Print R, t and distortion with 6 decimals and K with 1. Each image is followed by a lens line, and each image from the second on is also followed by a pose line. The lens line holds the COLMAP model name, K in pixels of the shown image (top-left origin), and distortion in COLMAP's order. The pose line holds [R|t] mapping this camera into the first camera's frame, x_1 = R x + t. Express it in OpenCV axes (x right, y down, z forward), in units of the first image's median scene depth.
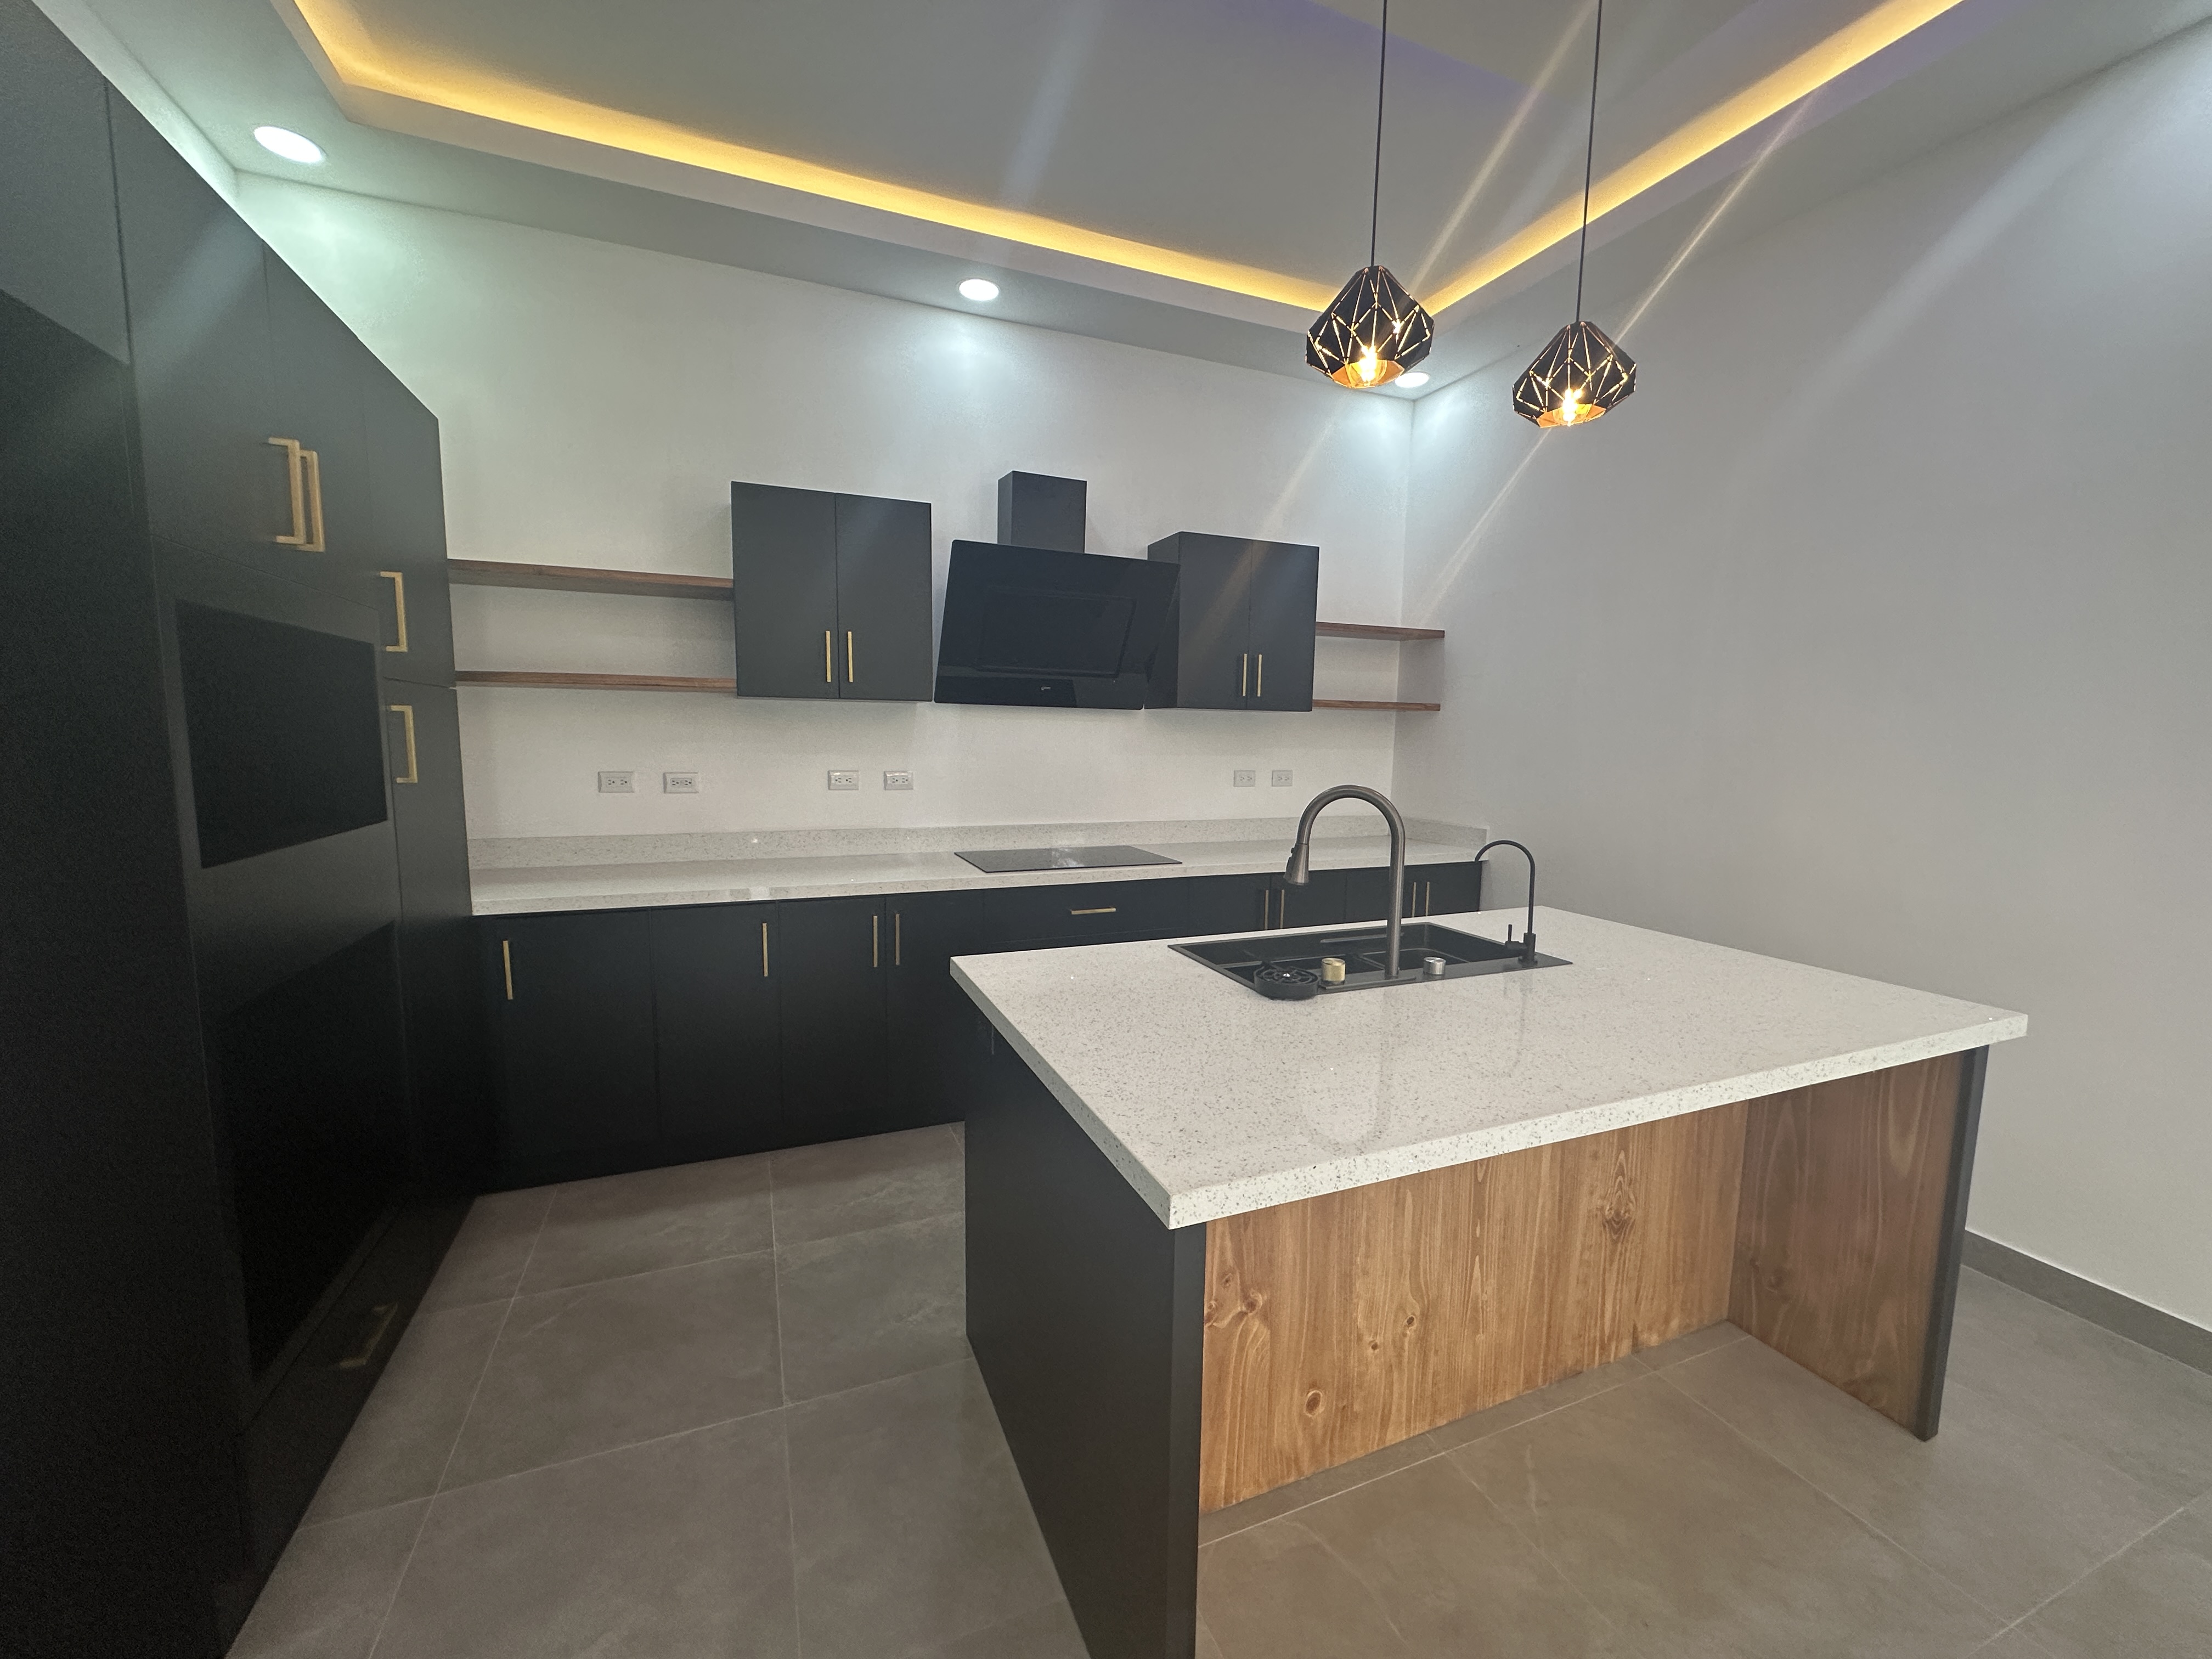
lens RADIAL K [[879.9, 0, 1099.3], [0, 879.9, 835.0], [0, 0, 1]] dist [-0.002210, -0.000474]
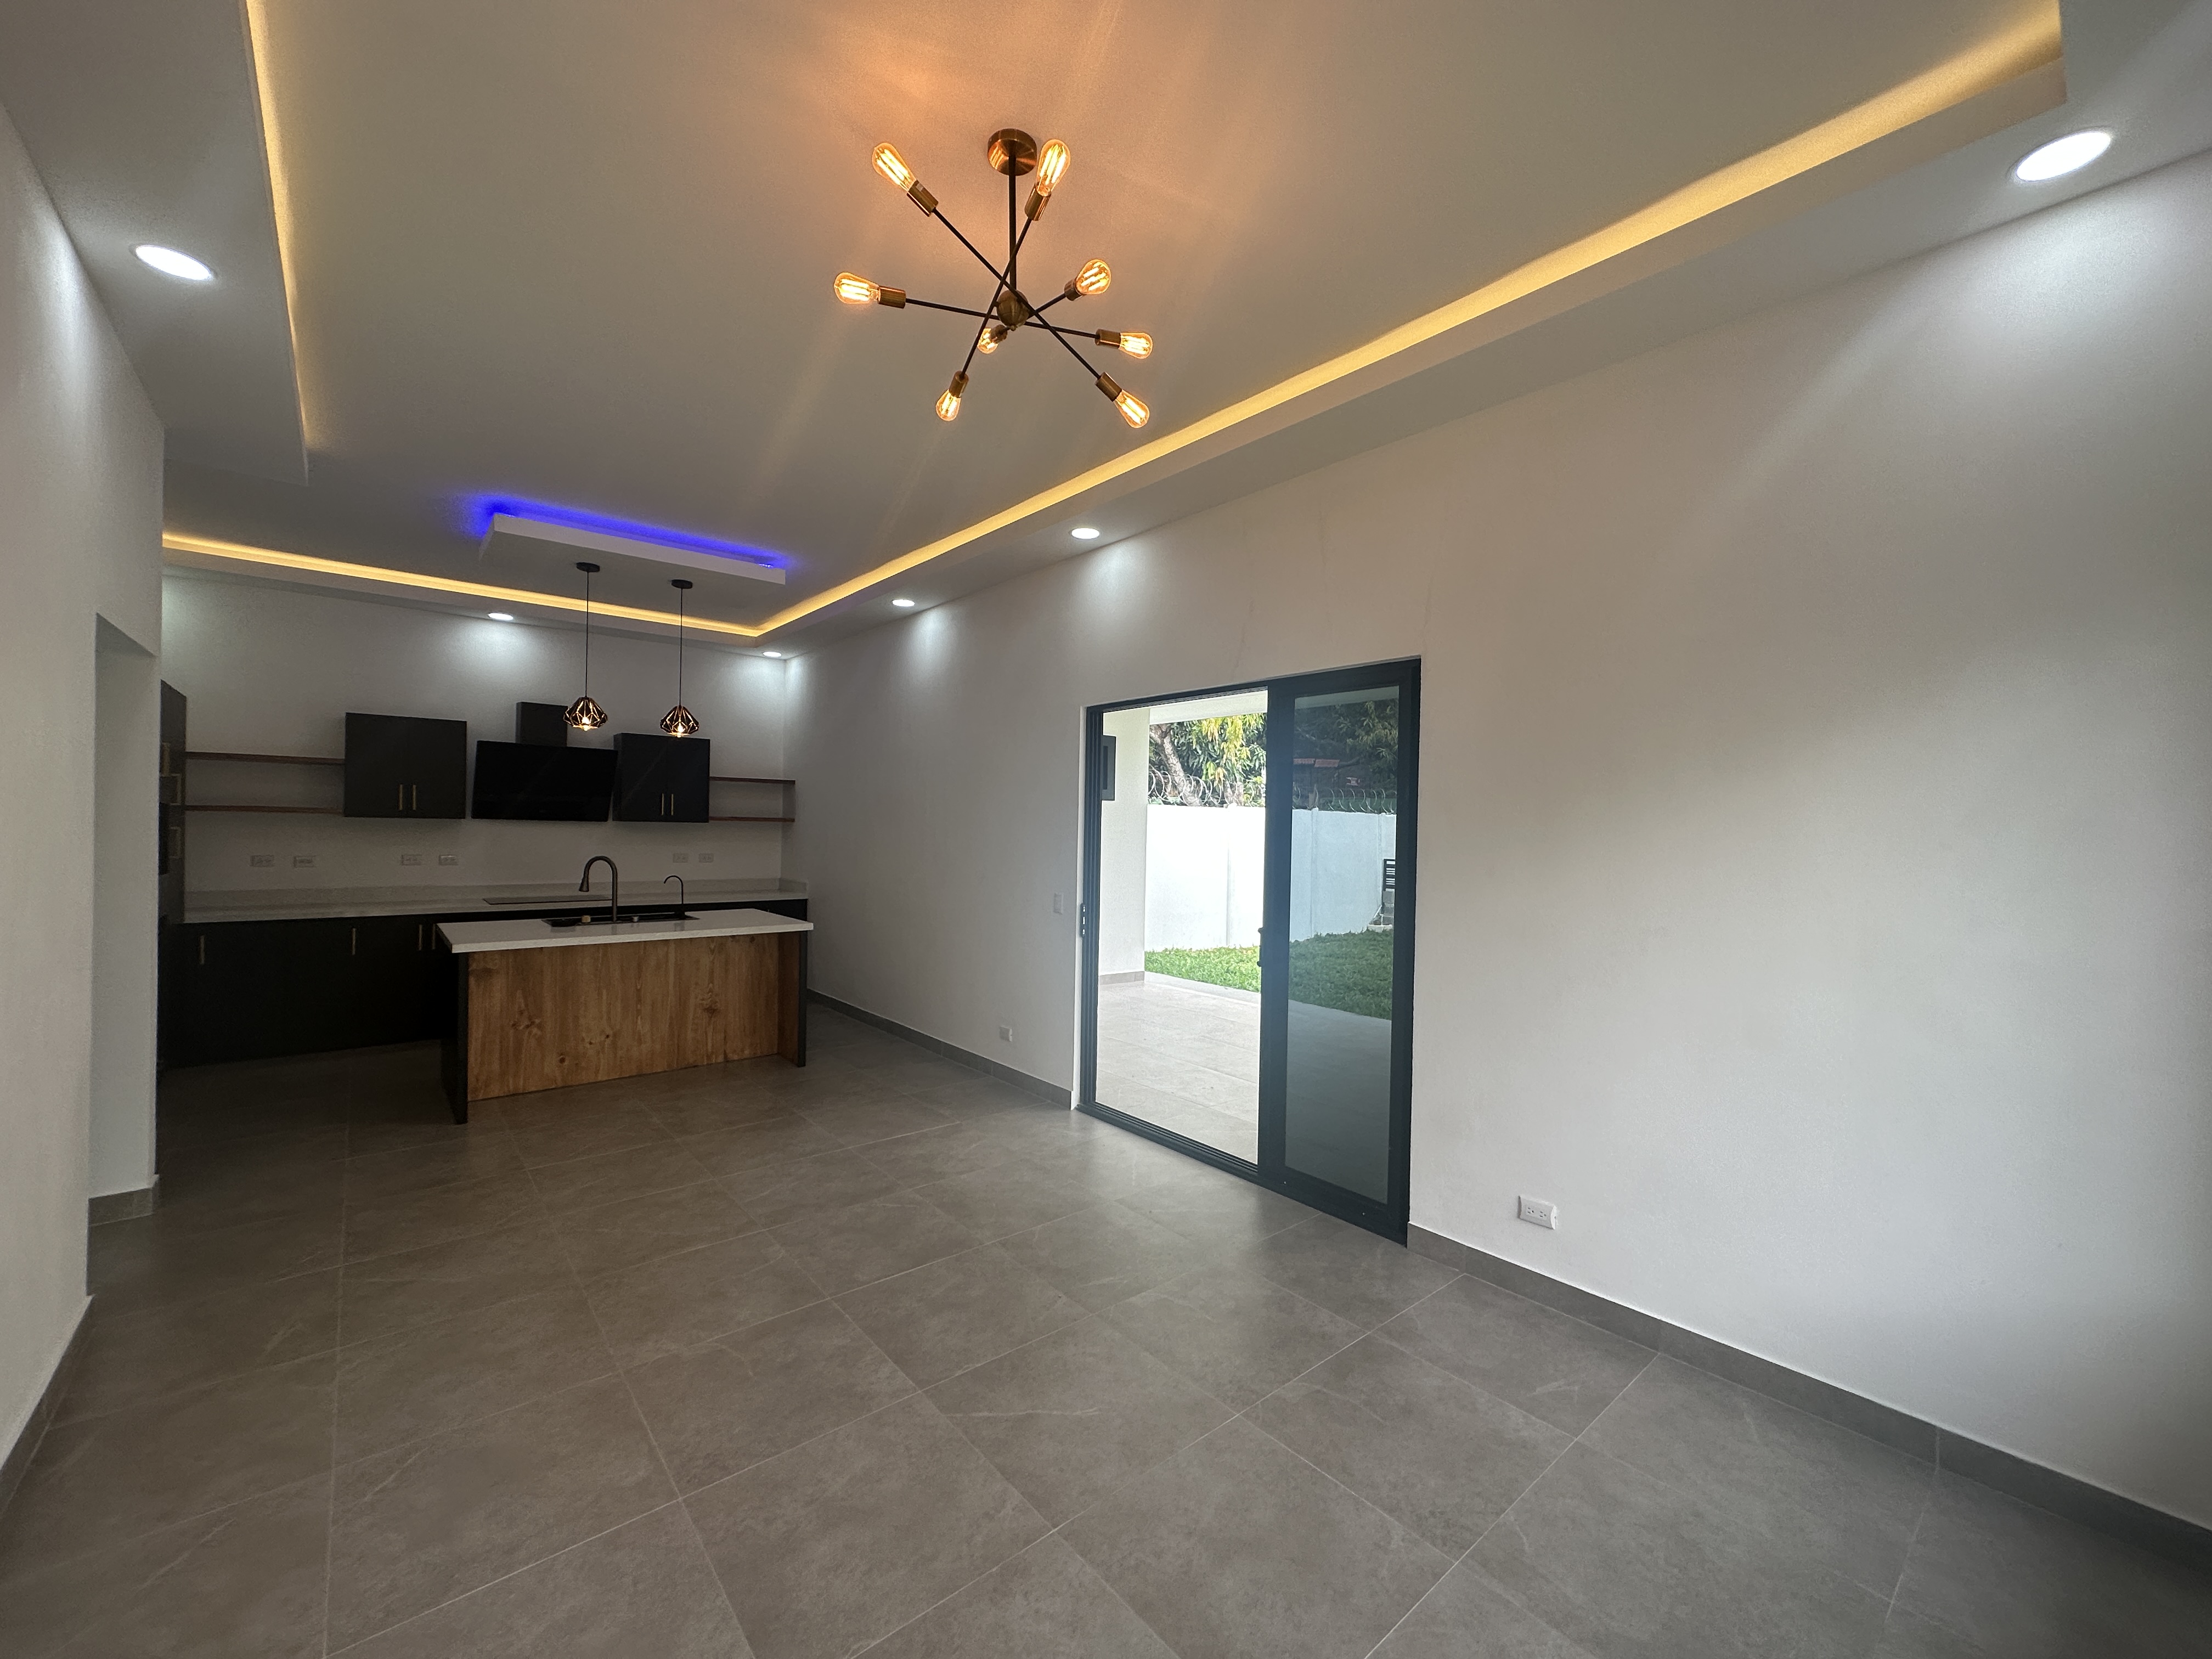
lens RADIAL K [[879.9, 0, 1099.3], [0, 879.9, 835.0], [0, 0, 1]] dist [-0.002210, -0.000474]
pose [[0.950721, -0.000285, 0.310046, 0.637047], [0.032357, 0.994630, -0.098304, 0.142168], [-0.308353, 0.103492, 0.945626, -1.494995]]
